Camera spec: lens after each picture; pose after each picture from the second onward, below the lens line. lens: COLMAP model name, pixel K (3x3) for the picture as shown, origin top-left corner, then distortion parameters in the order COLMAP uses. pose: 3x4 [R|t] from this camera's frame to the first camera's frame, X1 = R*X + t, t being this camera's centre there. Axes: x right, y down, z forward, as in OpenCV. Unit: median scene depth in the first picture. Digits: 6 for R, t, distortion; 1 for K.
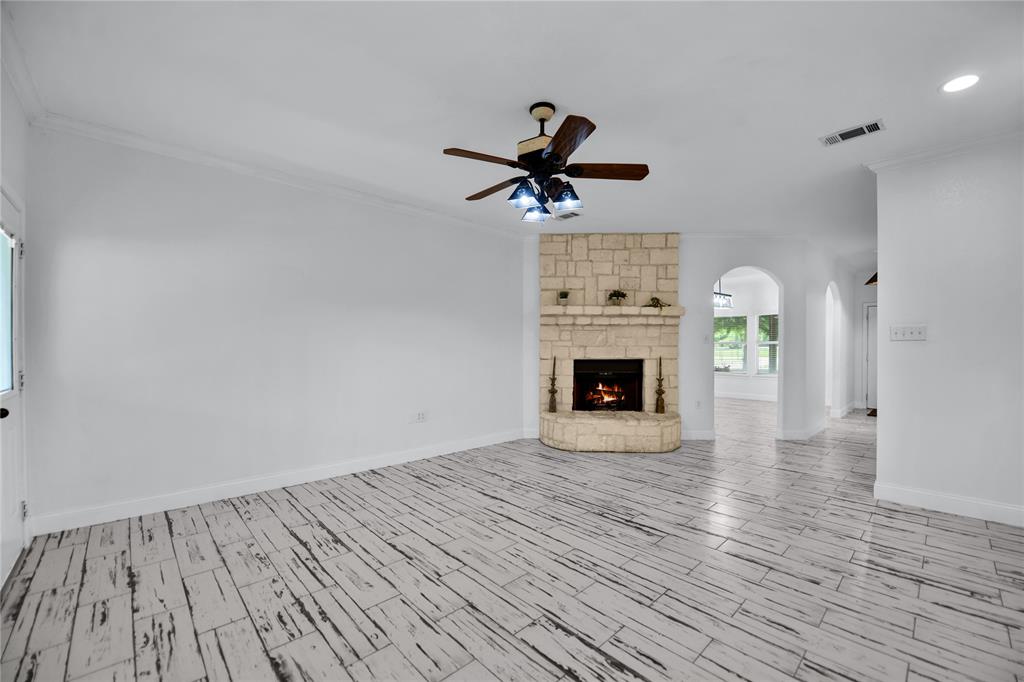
lens RADIAL K [[420.4, 0, 505.3], [0, 420.4, 344.7], [0, 0, 1]] dist [-0.019618, -0.000892]
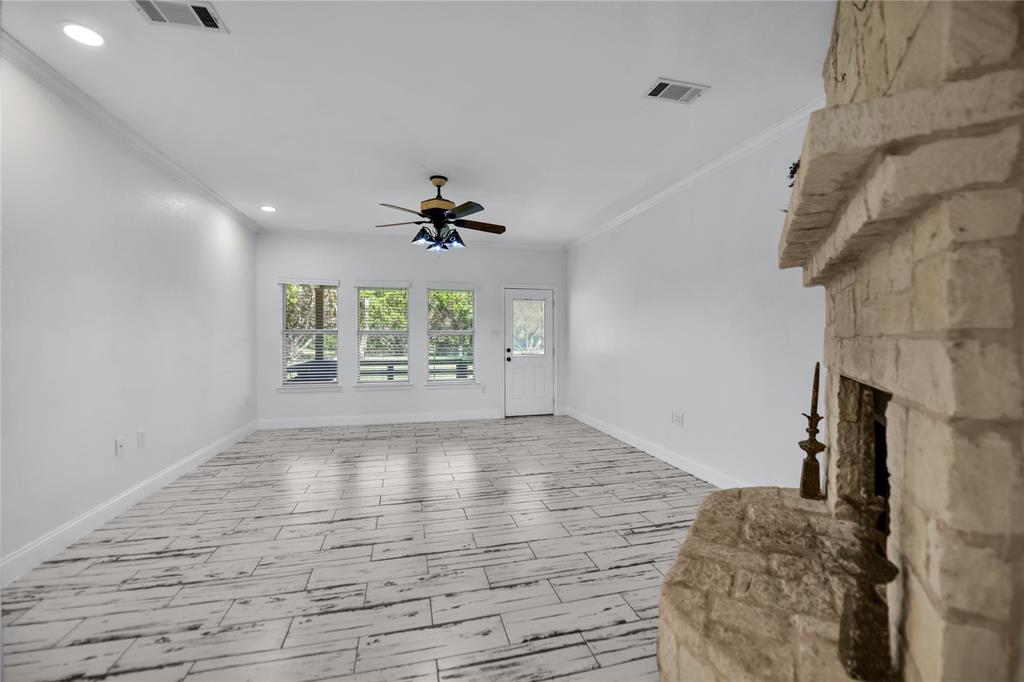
lens RADIAL K [[420.4, 0, 507.9], [0, 420.4, 336.8], [0, 0, 1]] dist [-0.019618, -0.000892]
pose [[-0.481459, -0.004030, -0.876459, 0.868507], [-0.000698, 0.999991, -0.004214, 0.008016], [0.876468, -0.001417, -0.481457, 1.323240]]
